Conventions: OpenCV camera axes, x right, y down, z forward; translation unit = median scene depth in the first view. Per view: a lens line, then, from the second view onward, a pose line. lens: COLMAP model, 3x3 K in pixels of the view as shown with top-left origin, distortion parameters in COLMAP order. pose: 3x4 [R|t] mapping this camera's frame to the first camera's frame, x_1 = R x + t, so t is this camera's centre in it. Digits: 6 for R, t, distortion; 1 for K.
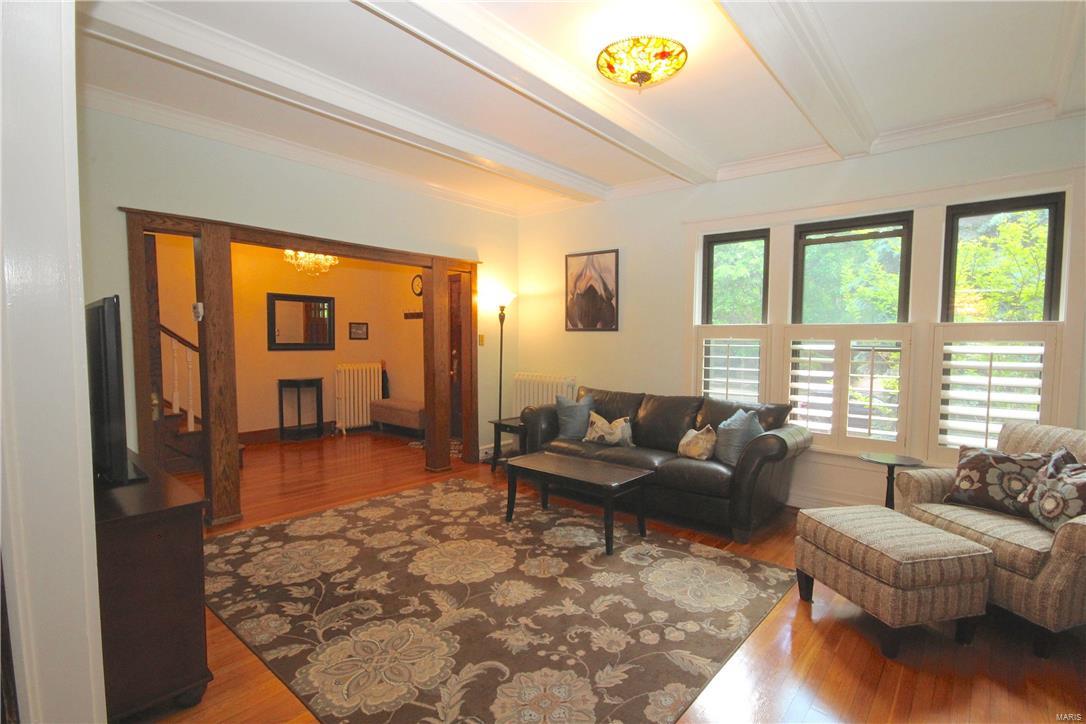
lens RADIAL K [[512.4, 0, 548.0], [0, 512.4, 363.5], [0, 0, 1]] dist [-0.001856, -0.006338]
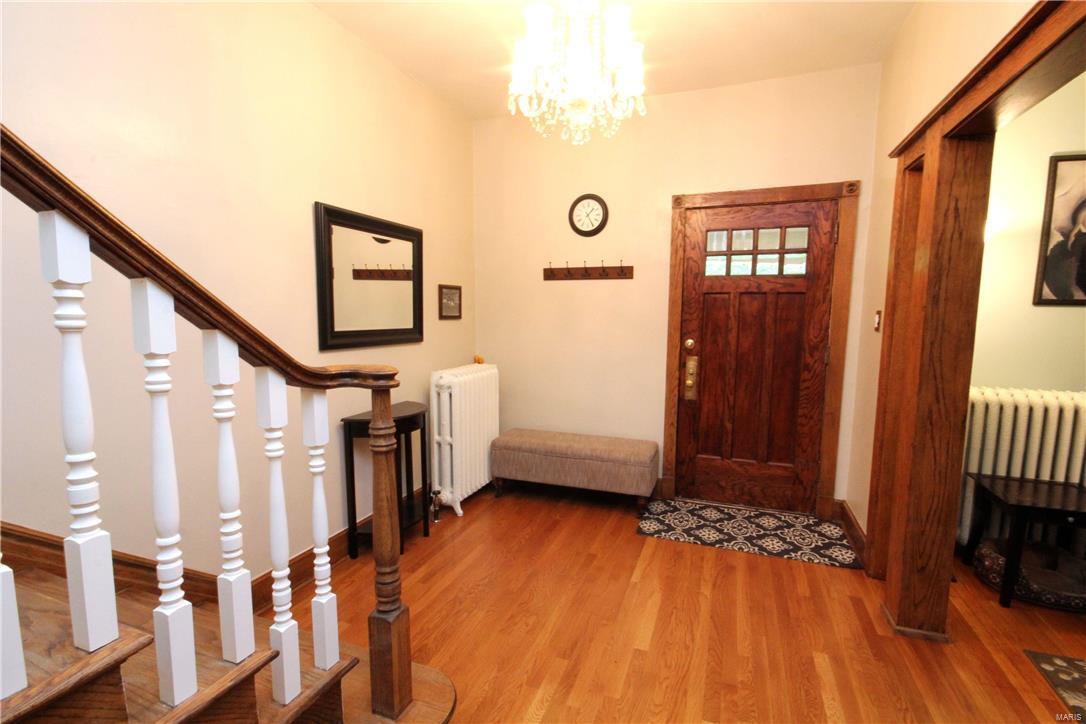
lens RADIAL K [[512.4, 0, 542.9], [0, 512.4, 369.2], [0, 0, 1]] dist [-0.001856, -0.006338]
pose [[0.941501, -0.038137, 0.334847, -0.506697], [0.017291, 0.997734, 0.065019, -0.032195], [-0.336568, -0.055425, 0.940027, 0.548584]]
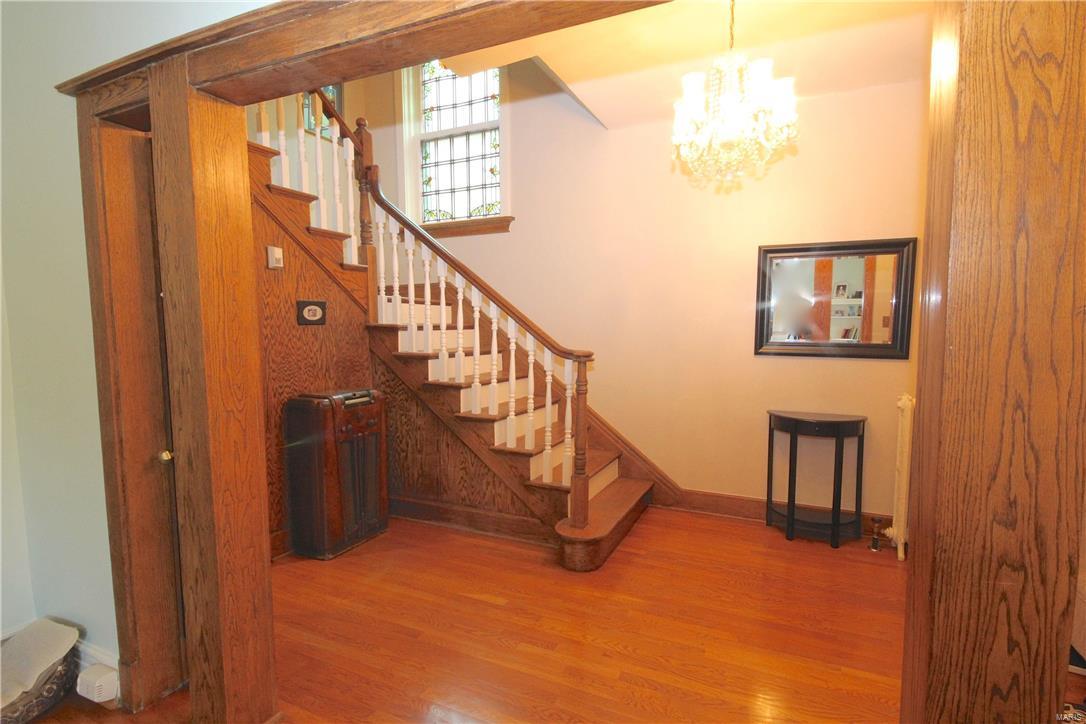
lens RADIAL K [[512.4, 0, 540.1], [0, 512.4, 362.4], [0, 0, 1]] dist [-0.001856, -0.006338]
pose [[0.263414, 0.075534, -0.961721, -0.082095], [-0.054122, 0.996517, 0.063443, -0.037746], [0.963163, 0.035339, 0.266585, 0.621251]]
